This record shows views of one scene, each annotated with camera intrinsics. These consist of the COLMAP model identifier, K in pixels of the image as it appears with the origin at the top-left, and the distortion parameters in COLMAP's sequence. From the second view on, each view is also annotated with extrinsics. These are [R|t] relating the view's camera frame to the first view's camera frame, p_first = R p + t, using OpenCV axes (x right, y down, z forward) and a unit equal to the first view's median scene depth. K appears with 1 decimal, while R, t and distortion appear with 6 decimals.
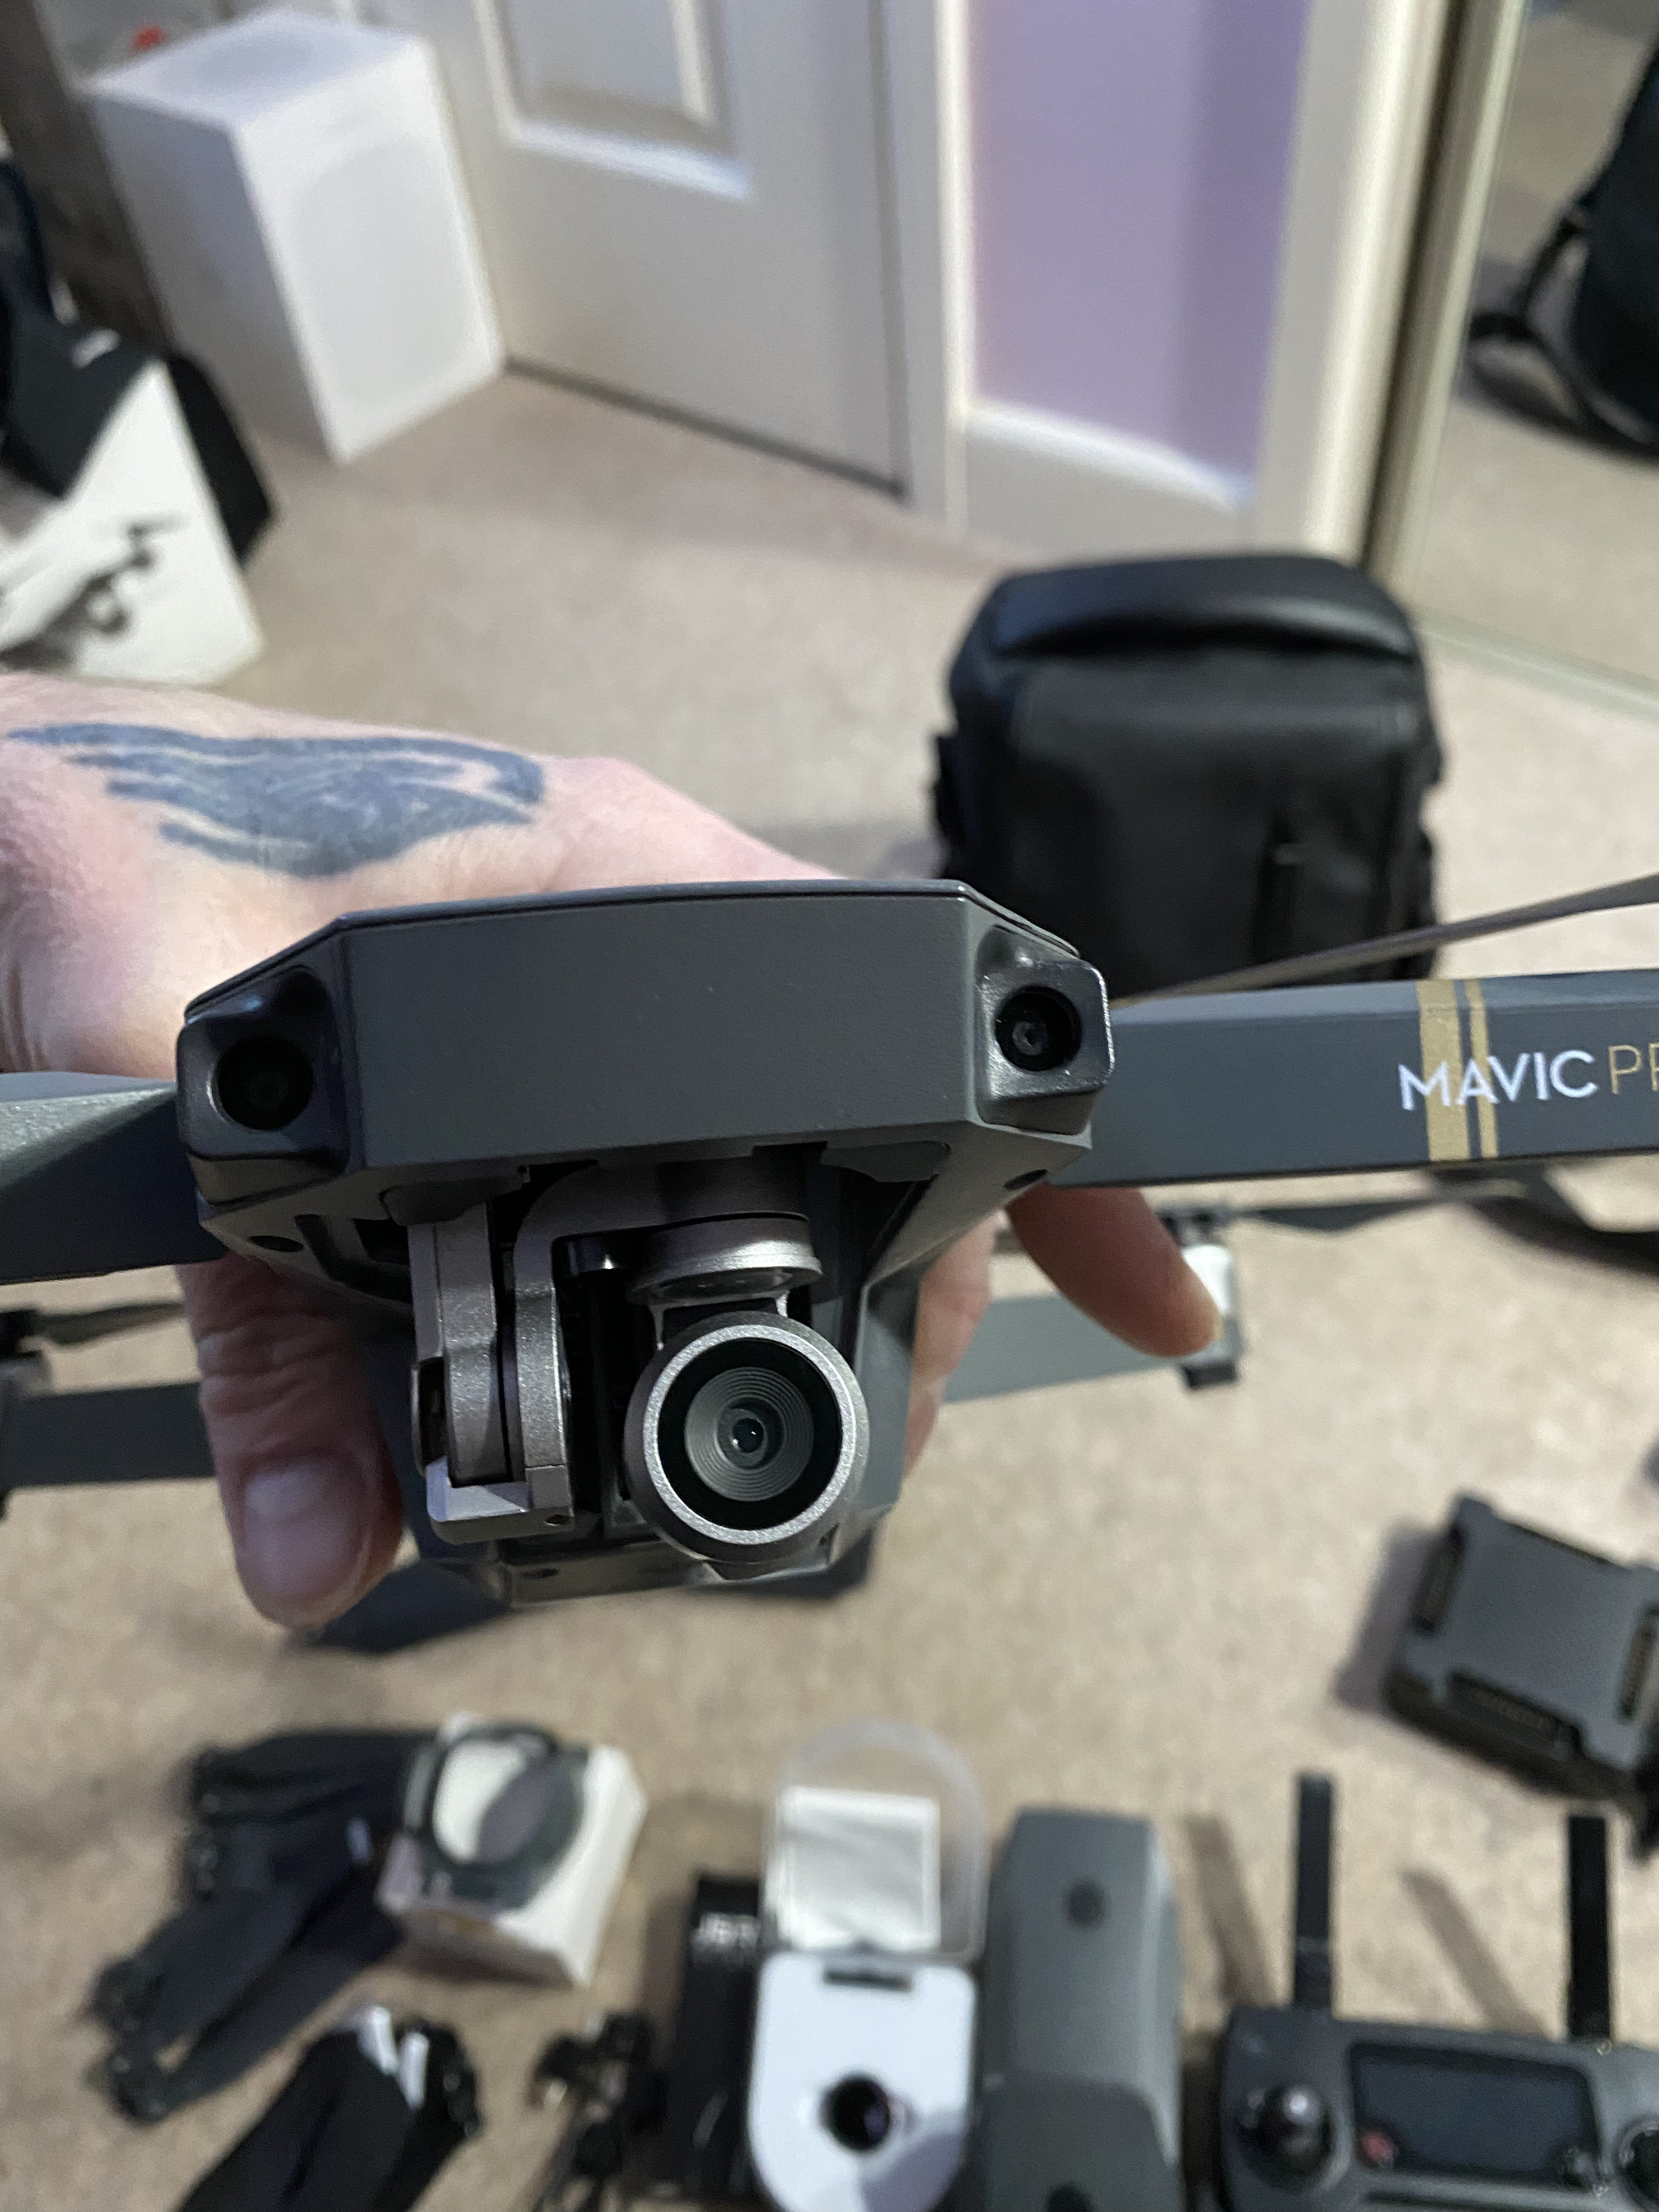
lens RADIAL K [[1684.1, 0, 829.5], [0, 1684.1, 1064.5], [0, 0, 1]] dist [-0.011791, -0.002607]
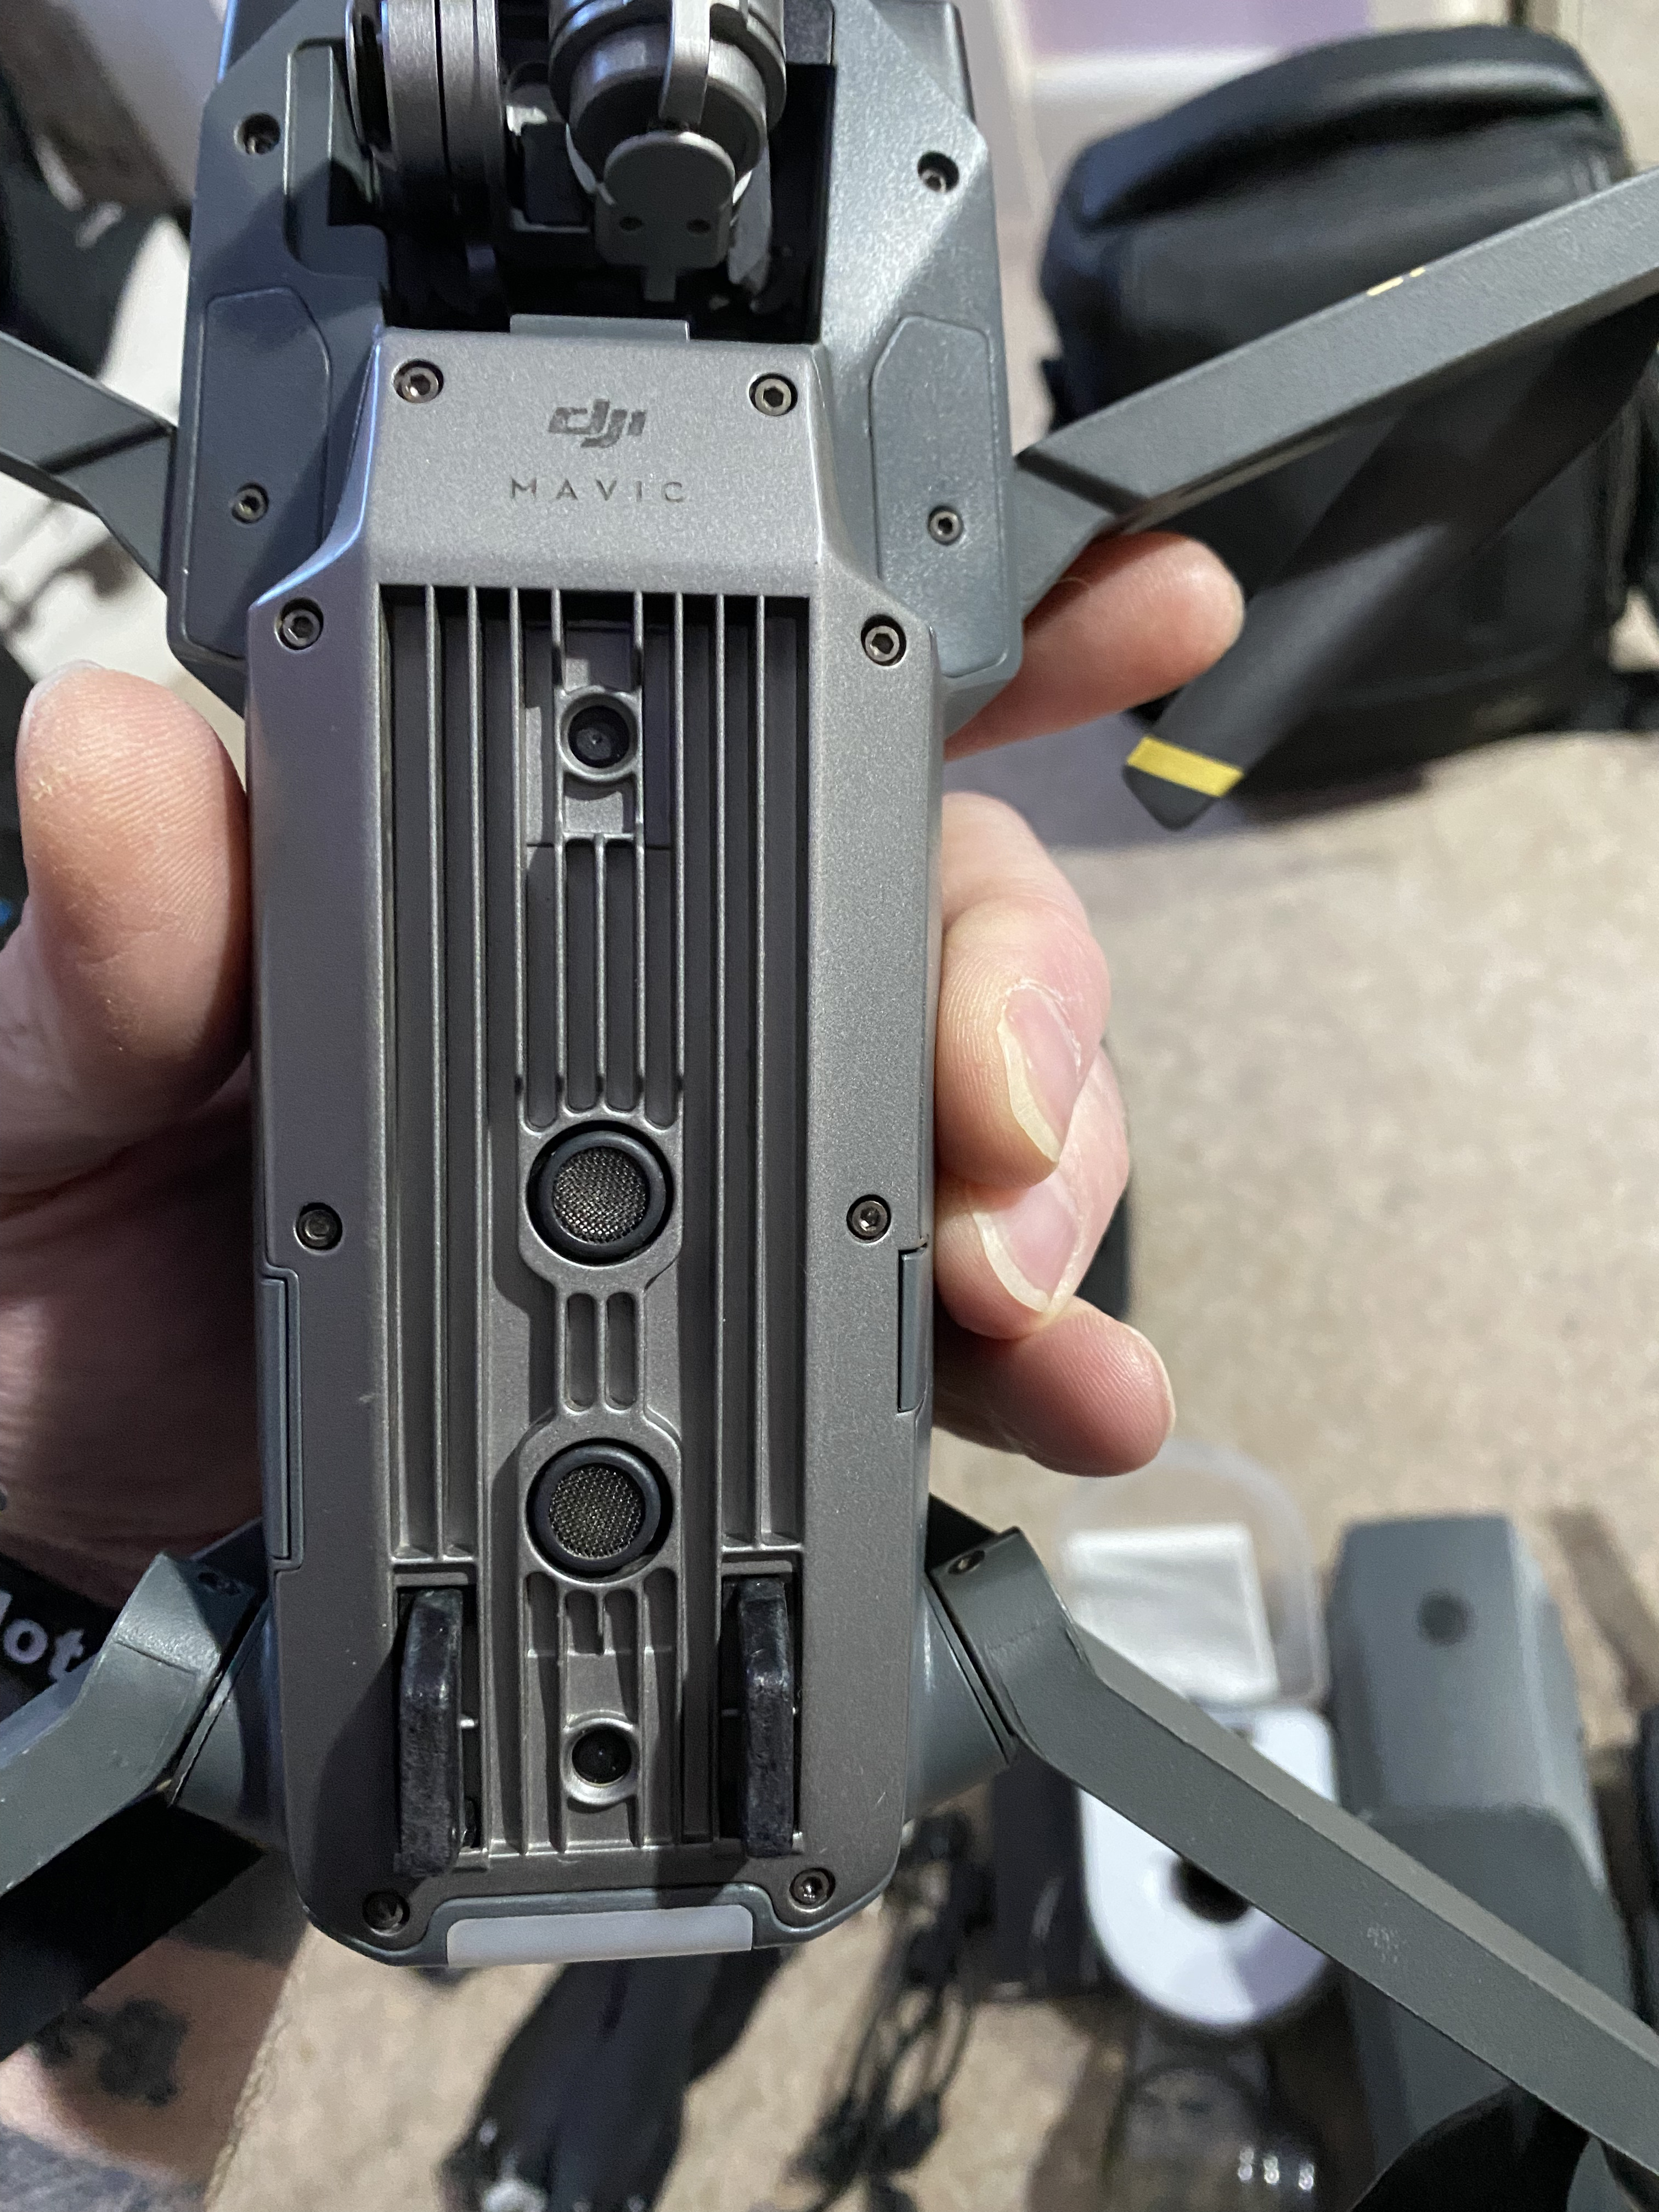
lens RADIAL K [[1684.1, 0, 829.5], [0, 1684.1, 1064.5], [0, 0, 1]] dist [-0.011791, -0.002607]
pose [[0.973663, -0.178832, -0.141420, 0.019753], [0.187062, 0.981218, 0.047108, 0.124032], [0.130339, -0.072322, 0.988828, 0.138582]]
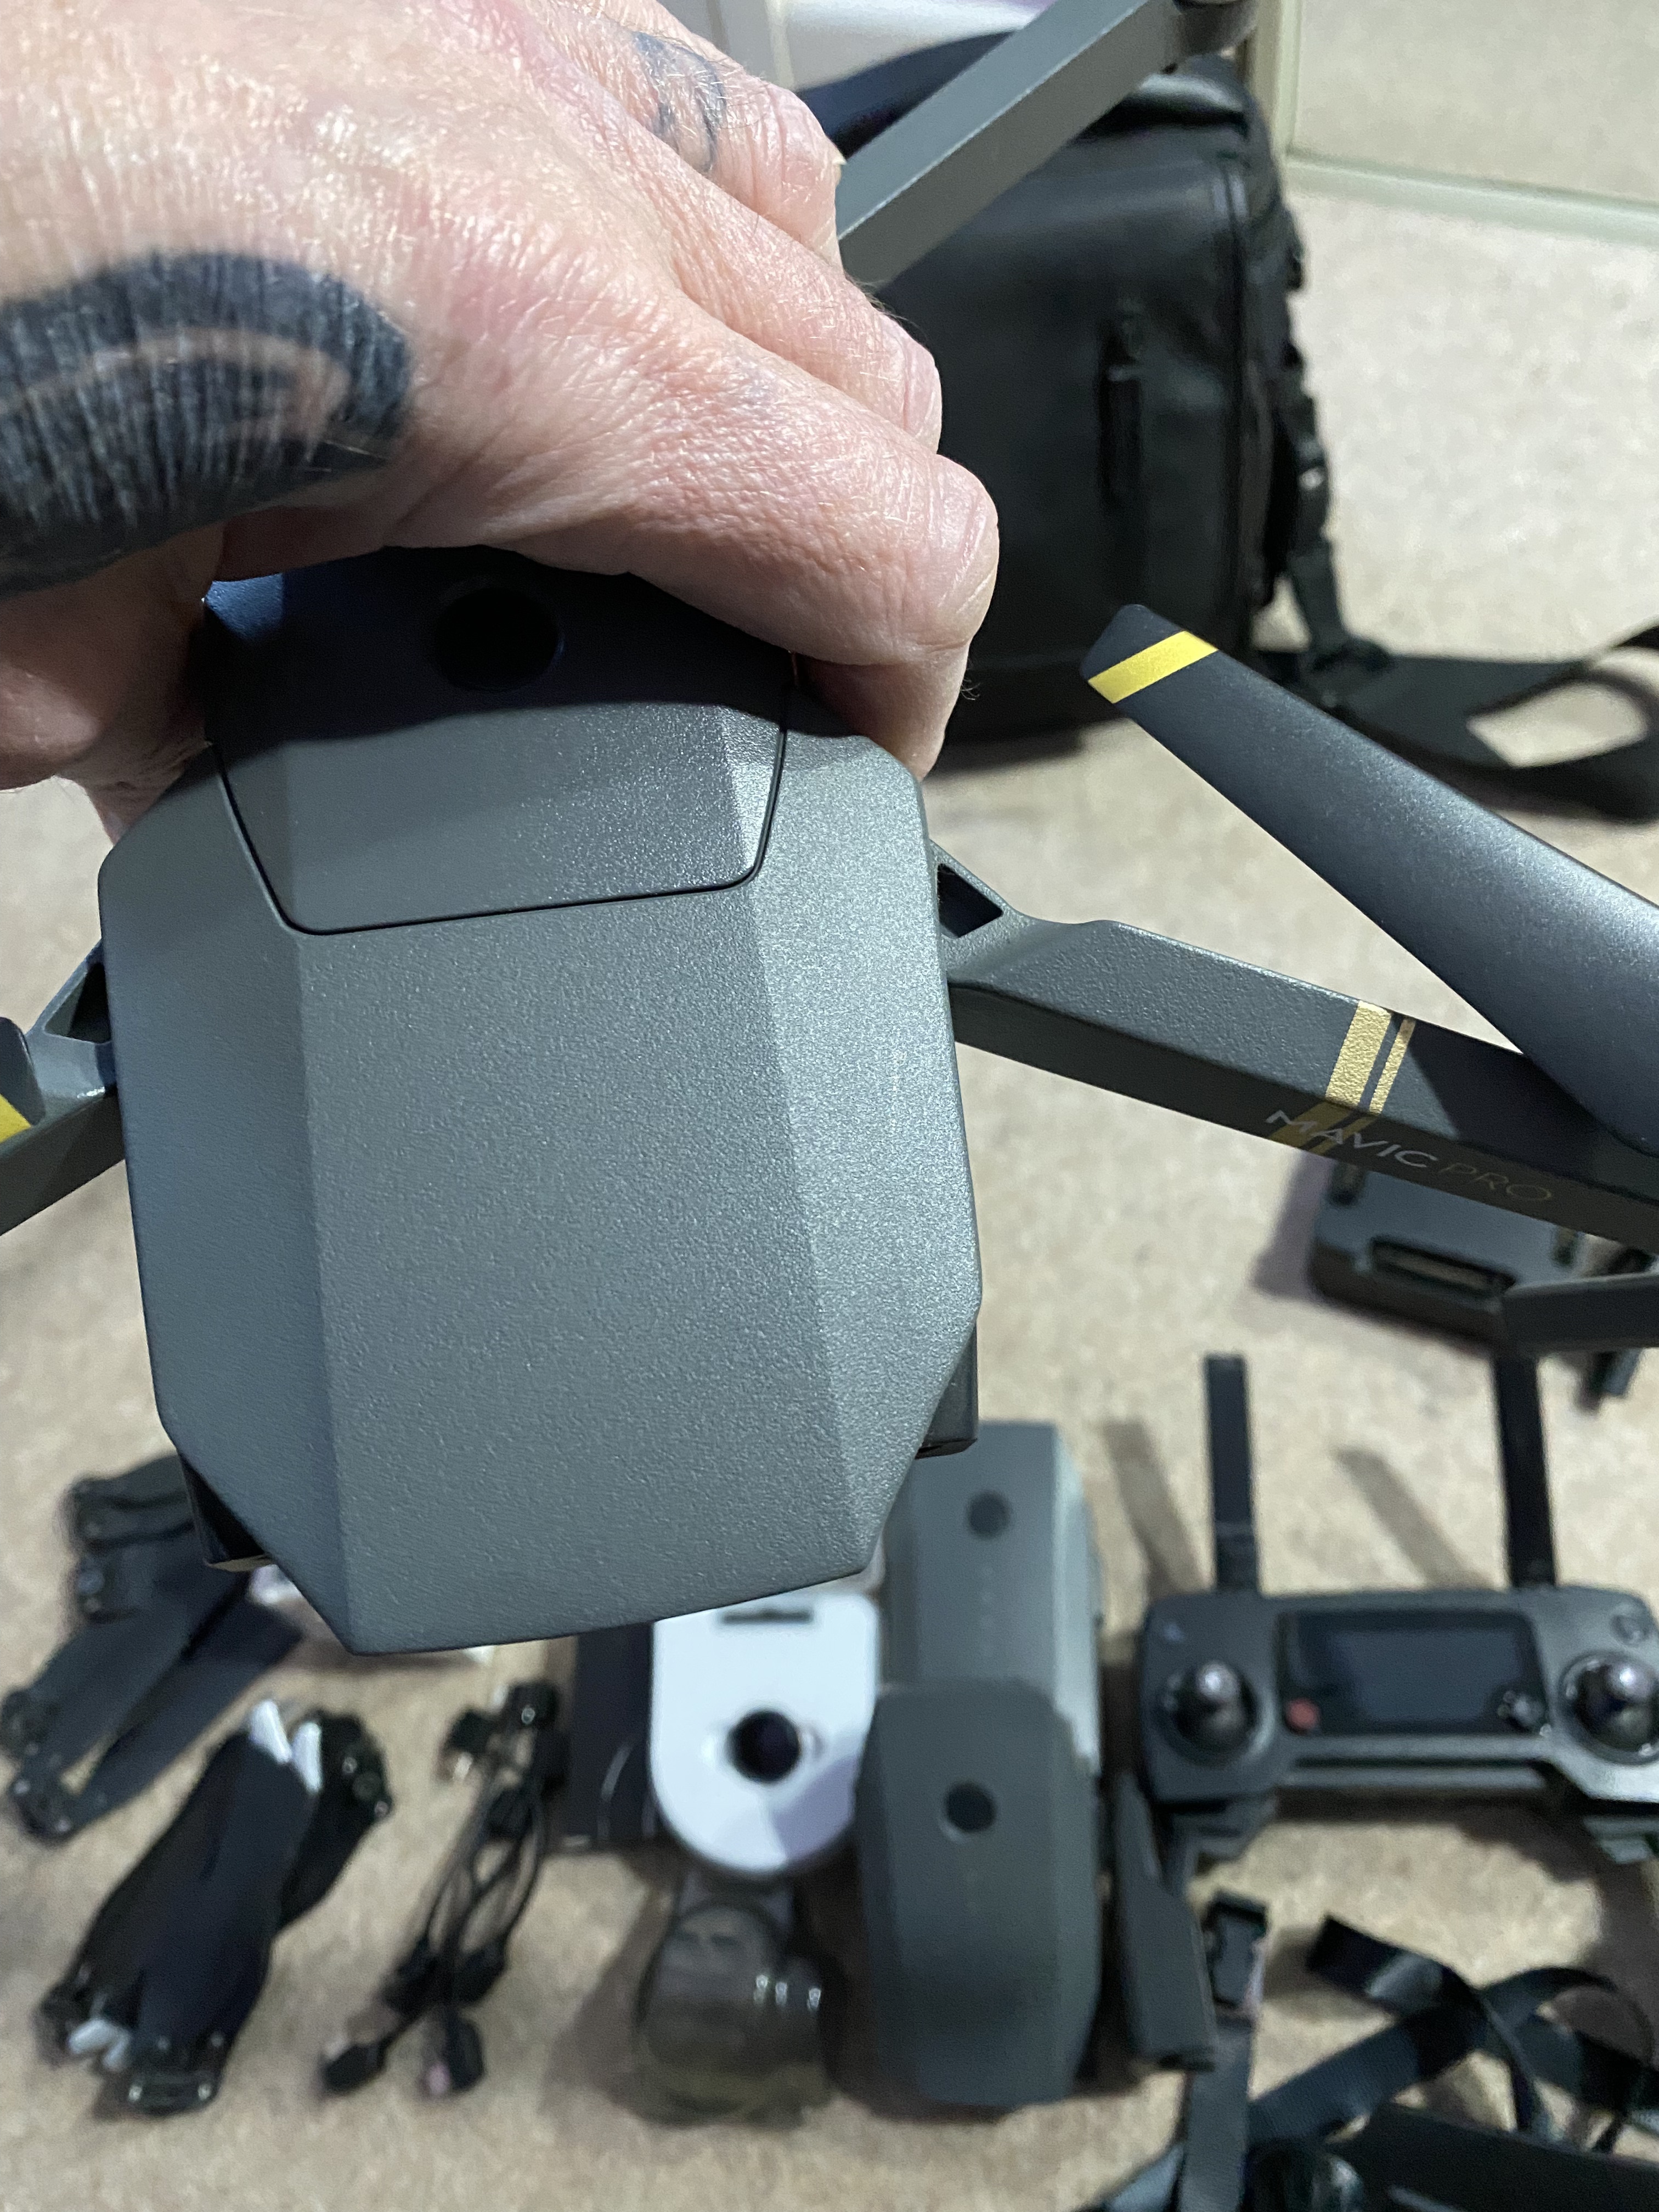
lens RADIAL K [[1684.1, 0, 829.5], [0, 1684.1, 1064.5], [0, 0, 1]] dist [-0.011791, -0.002607]
pose [[0.992078, -0.122056, -0.029736, 0.118918], [0.124772, 0.984889, 0.120104, 0.124739], [0.014628, -0.122863, 0.992316, 0.093505]]
